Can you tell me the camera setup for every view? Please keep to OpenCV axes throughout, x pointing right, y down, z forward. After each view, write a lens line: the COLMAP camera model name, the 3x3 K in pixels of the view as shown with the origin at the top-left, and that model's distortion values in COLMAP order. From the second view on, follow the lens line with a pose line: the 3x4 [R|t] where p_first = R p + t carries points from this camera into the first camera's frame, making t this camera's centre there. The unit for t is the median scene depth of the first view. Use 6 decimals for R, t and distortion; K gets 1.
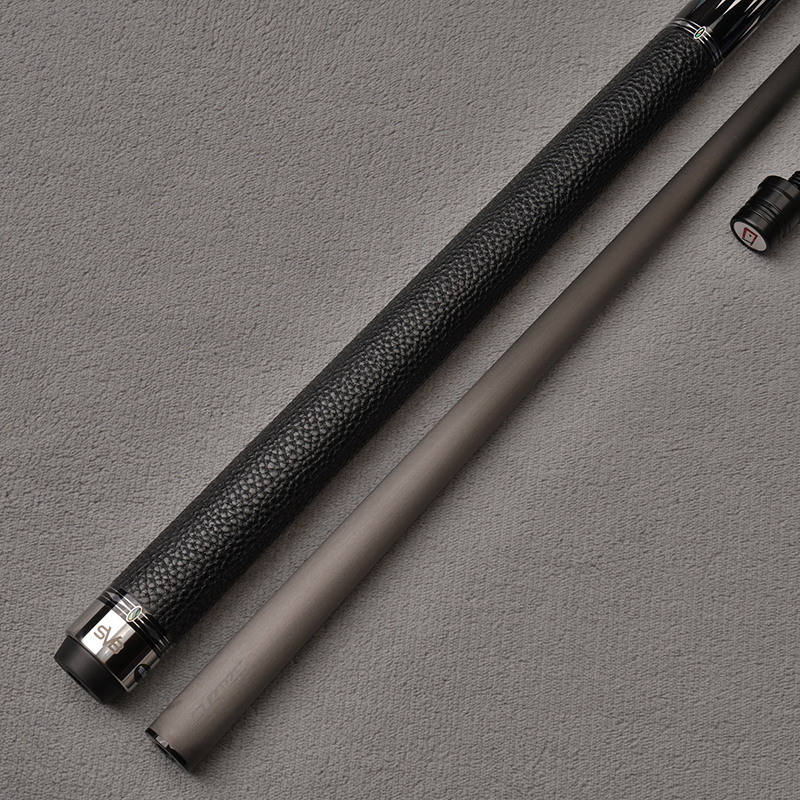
lens RADIAL K [[2003.4, 0, 403.5], [0, 2003.4, 393.5], [0, 0, 1]] dist [0.276161, 0.000000]
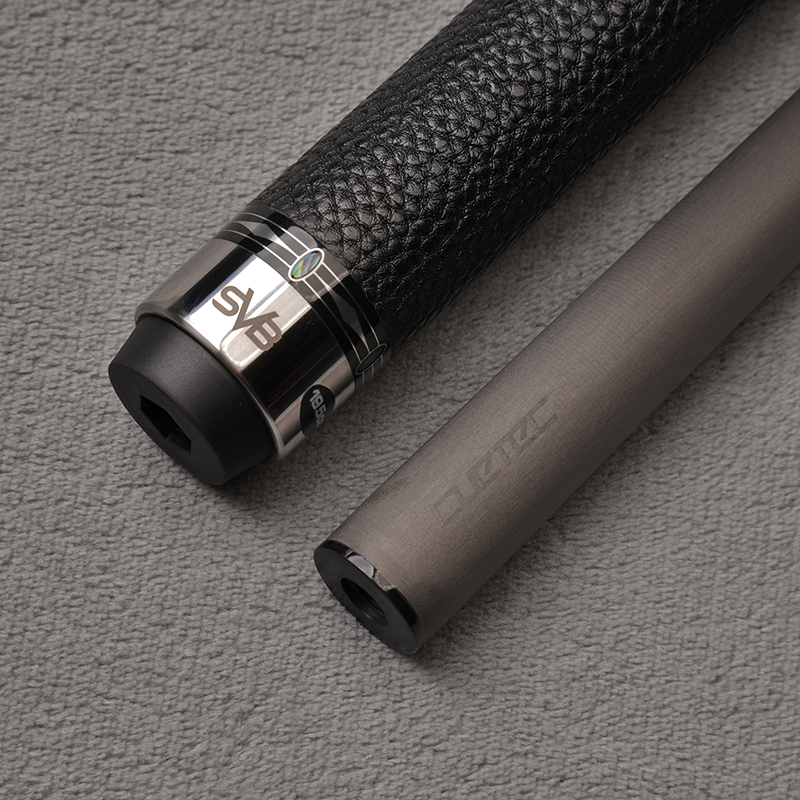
lens RADIAL K [[3409.2, 0, 402.9], [0, 3409.2, 397.7], [0, 0, 1]] dist [0.783793, 0.000000]
pose [[0.999198, 0.039323, 0.007615, -0.114213], [-0.038956, 0.998298, -0.043397, 0.162458], [-0.009308, 0.043065, 0.999029, 0.277720]]
